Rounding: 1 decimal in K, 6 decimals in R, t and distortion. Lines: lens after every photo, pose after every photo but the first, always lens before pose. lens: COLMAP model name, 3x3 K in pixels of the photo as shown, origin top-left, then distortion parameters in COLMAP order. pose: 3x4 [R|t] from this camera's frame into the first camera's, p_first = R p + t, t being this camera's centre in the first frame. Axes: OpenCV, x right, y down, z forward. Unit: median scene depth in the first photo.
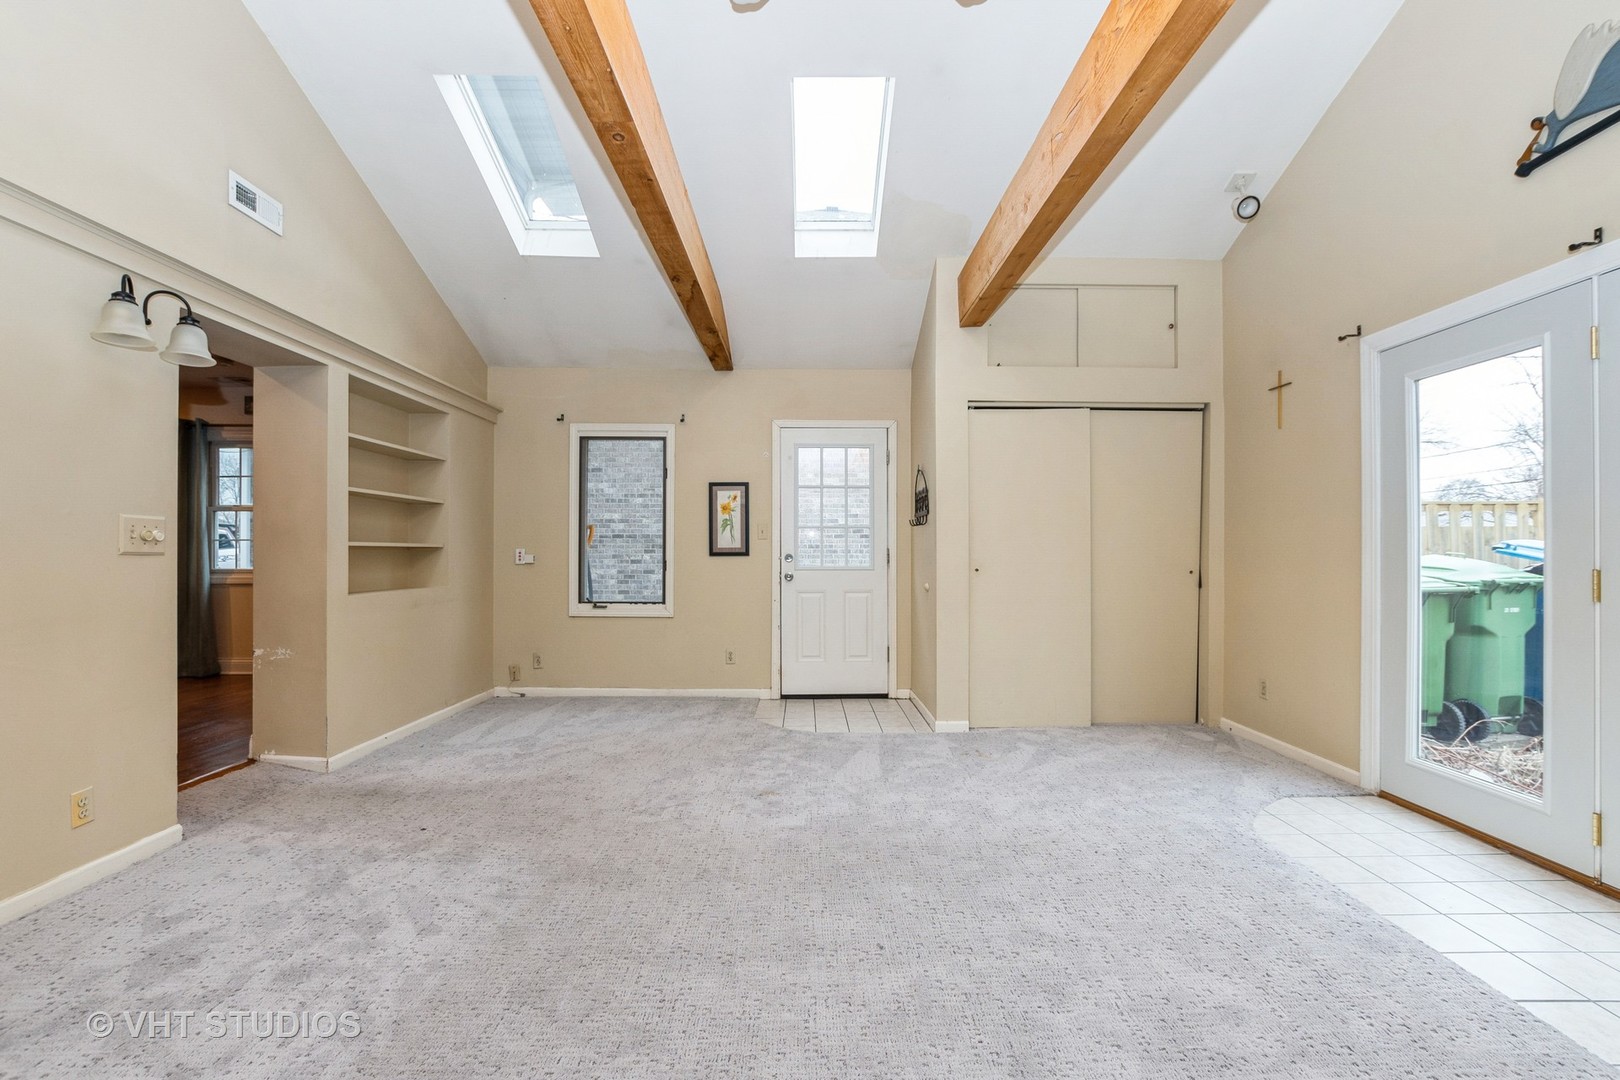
lens RADIAL K [[724.3, 0, 823.5], [0, 724.3, 549.0], [0, 0, 1]] dist [-0.020537, 0.002376]
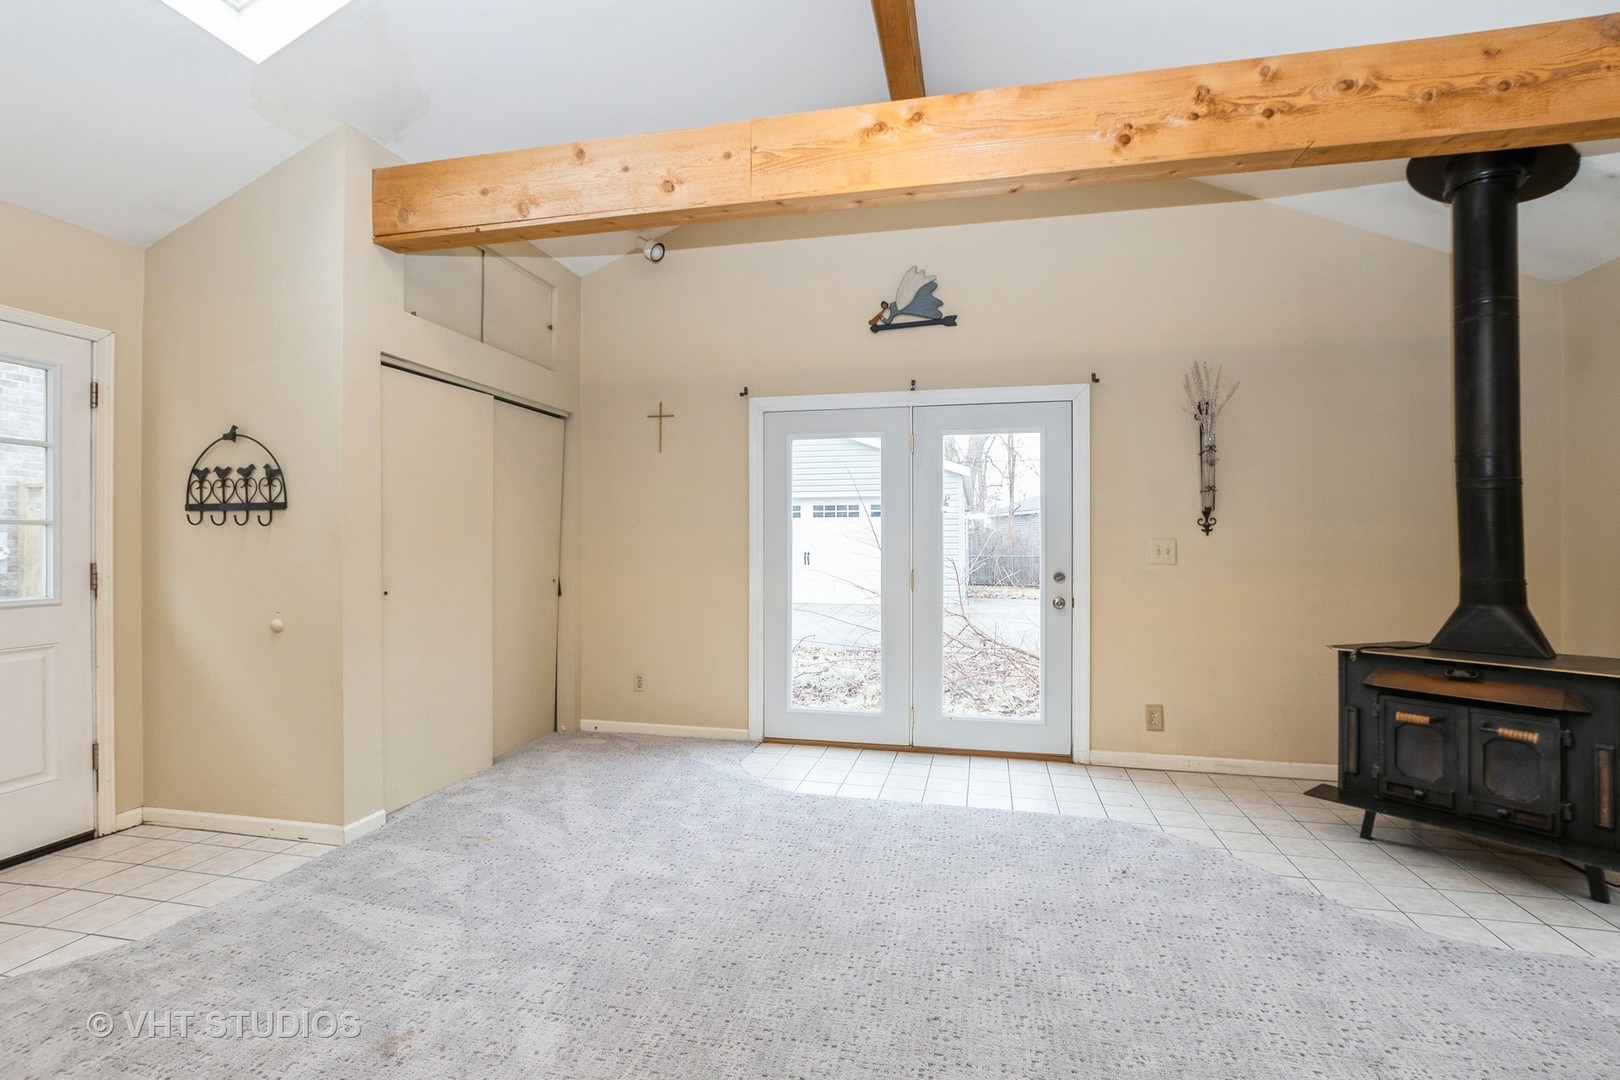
lens RADIAL K [[724.3, 0, 825.9], [0, 724.3, 539.0], [0, 0, 1]] dist [-0.020537, 0.002376]
pose [[0.218456, 0.004433, 0.975837, -0.452706], [-0.005060, 0.999981, -0.003410, -0.028251], [-0.975834, -0.004193, 0.218474, 0.504638]]
